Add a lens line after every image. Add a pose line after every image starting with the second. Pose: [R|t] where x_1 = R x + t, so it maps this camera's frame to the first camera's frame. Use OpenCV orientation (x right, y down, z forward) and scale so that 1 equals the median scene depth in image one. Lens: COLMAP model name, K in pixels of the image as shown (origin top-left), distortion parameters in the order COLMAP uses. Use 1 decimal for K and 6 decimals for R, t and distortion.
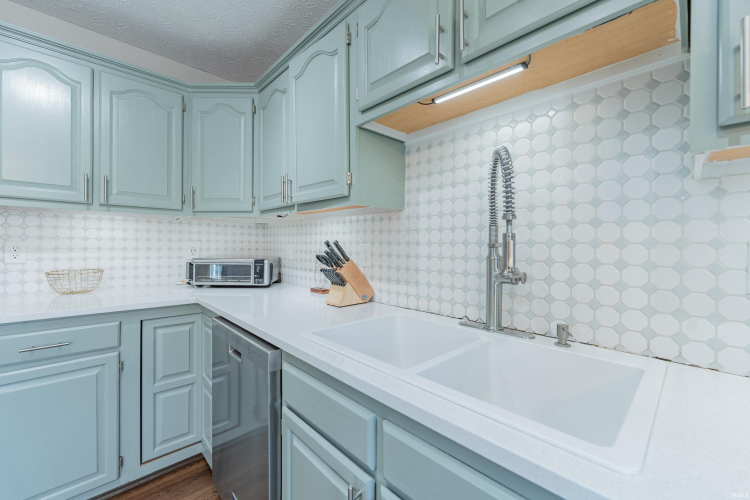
lens RADIAL K [[307.2, 0, 375.9], [0, 307.2, 247.7], [0, 0, 1]] dist [0.004401, -0.001189]
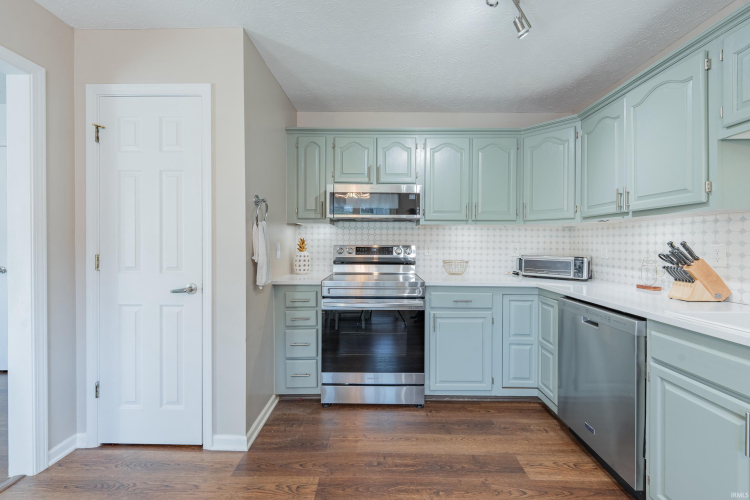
lens RADIAL K [[307.2, 0, 375.3], [0, 307.2, 246.6], [0, 0, 1]] dist [0.004401, -0.001189]
pose [[0.718583, 0.002127, -0.695438, -0.152734], [-0.005001, 0.999985, -0.002109, 0.003353], [0.695423, 0.004993, 0.718583, -0.575528]]
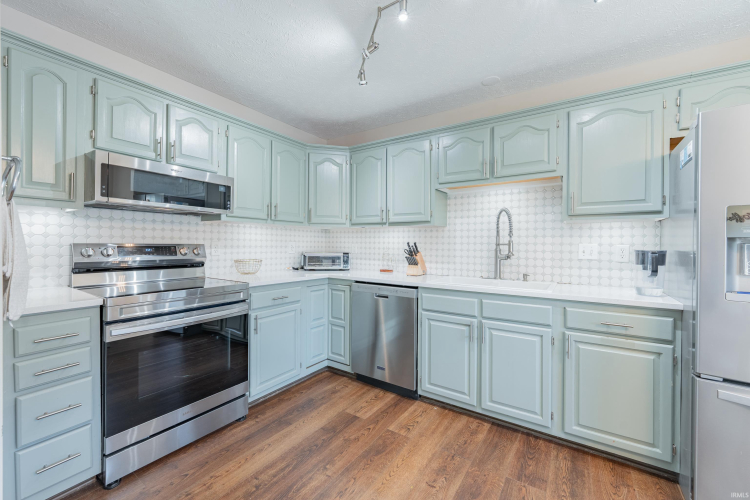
lens RADIAL K [[307.2, 0, 375.2], [0, 307.2, 246.2], [0, 0, 1]] dist [0.004401, -0.001189]
pose [[0.975338, -0.000728, 0.220713, -0.793841], [0.000609, 1.000000, 0.000605, 0.002477], [-0.220714, -0.000456, 0.975339, -0.839440]]
